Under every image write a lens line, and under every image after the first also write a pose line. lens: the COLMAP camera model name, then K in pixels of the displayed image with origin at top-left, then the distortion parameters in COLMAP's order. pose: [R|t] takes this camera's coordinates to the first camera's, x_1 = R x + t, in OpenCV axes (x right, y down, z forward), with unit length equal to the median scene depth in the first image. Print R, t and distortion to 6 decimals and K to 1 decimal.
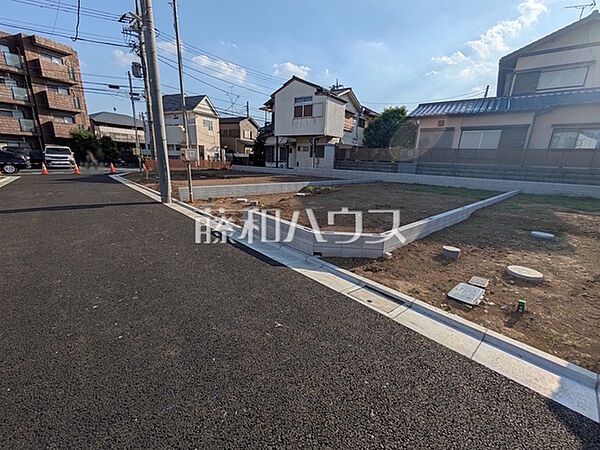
lens RADIAL K [[239.0, 0, 300.0], [0, 239.0, 225.0], [0, 0, 1]] dist [0.000247, 0.000099]
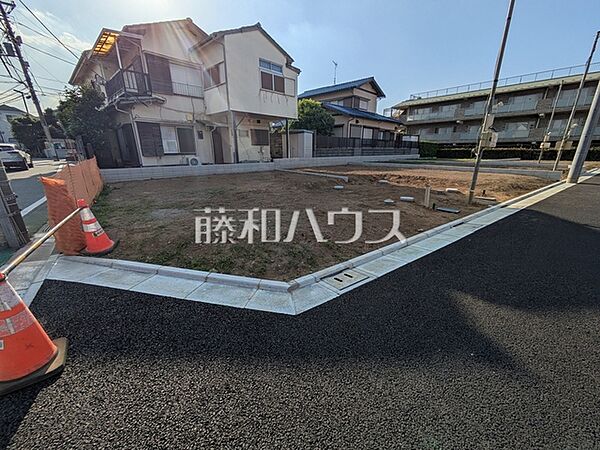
lens RADIAL K [[239.0, 0, 300.0], [0, 239.0, 225.0], [0, 0, 1]] dist [0.000247, 0.000099]
pose [[0.149209, -0.327092, 0.933139, -0.834457], [0.271313, 0.921026, 0.279463, -0.259112], [-0.950855, 0.211474, 0.226170, 0.864560]]
